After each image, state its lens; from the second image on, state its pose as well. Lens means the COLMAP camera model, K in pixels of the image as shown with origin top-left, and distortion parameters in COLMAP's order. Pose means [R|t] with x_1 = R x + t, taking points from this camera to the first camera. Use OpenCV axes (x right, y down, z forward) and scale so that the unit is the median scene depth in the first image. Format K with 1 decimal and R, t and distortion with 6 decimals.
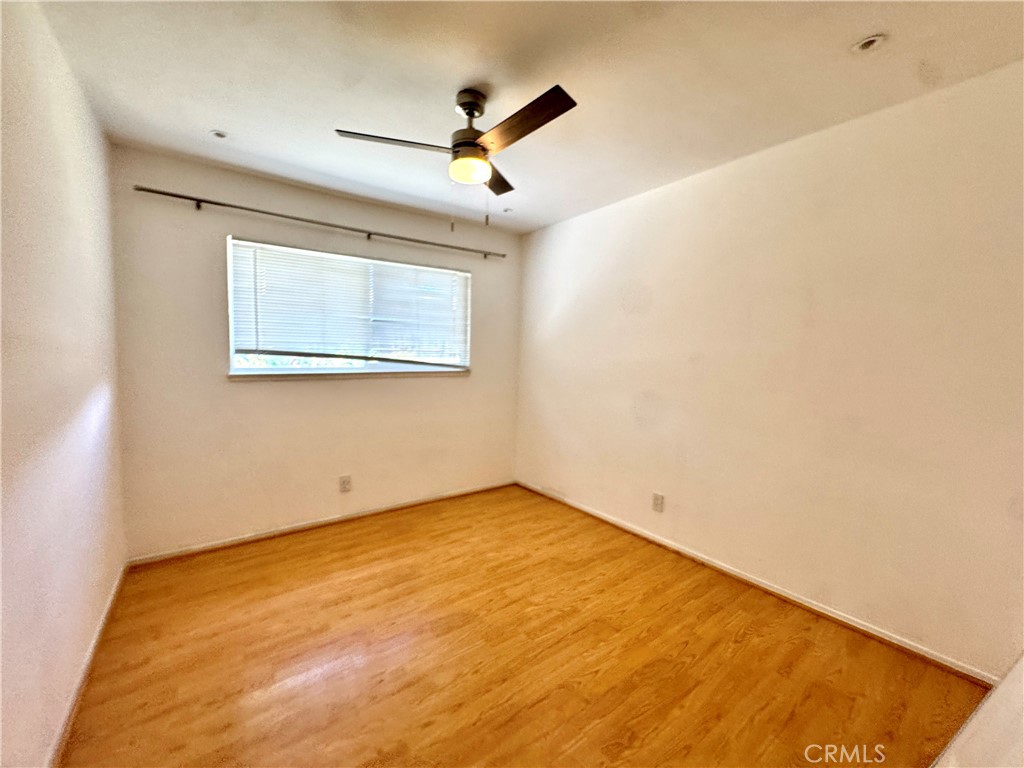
lens RADIAL K [[414.6, 0, 511.7], [0, 414.6, 381.6], [0, 0, 1]] dist [0.002924, 0.000061]
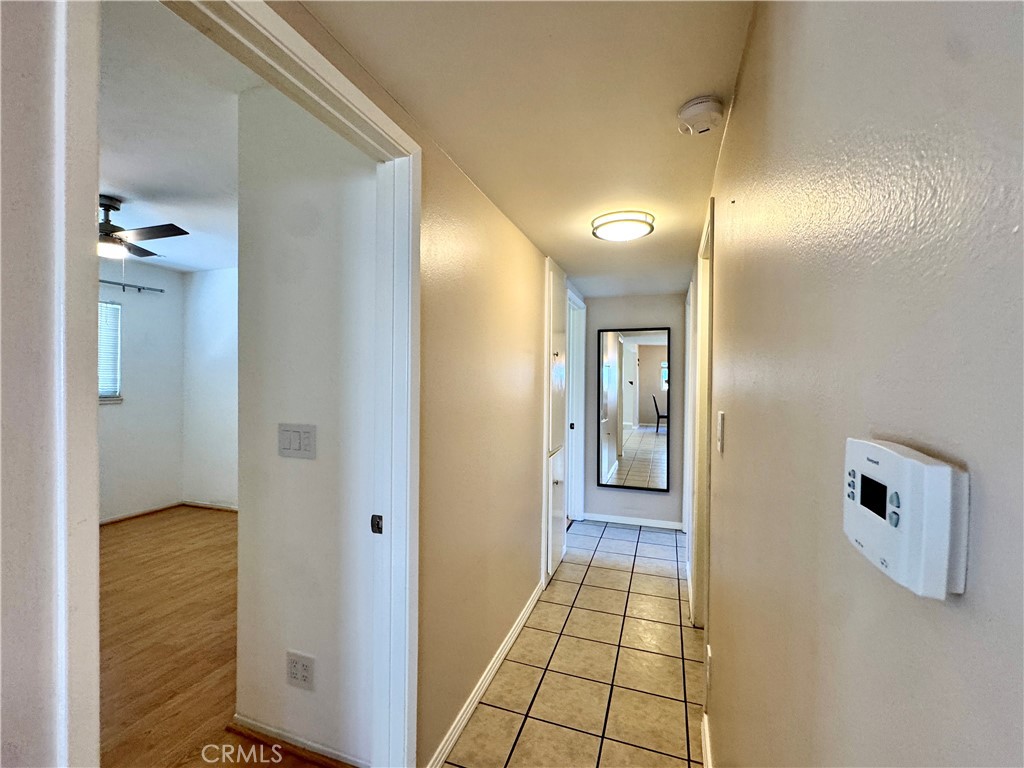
lens RADIAL K [[443.8, 0, 512.0], [0, 443.8, 384.3], [0, 0, 1]] dist [-0.003119, -0.000097]
pose [[0.830397, -0.014734, 0.556978, 0.109442], [0.042289, 0.998433, -0.036636, 0.026780], [-0.555565, 0.053977, 0.829719, -0.538855]]
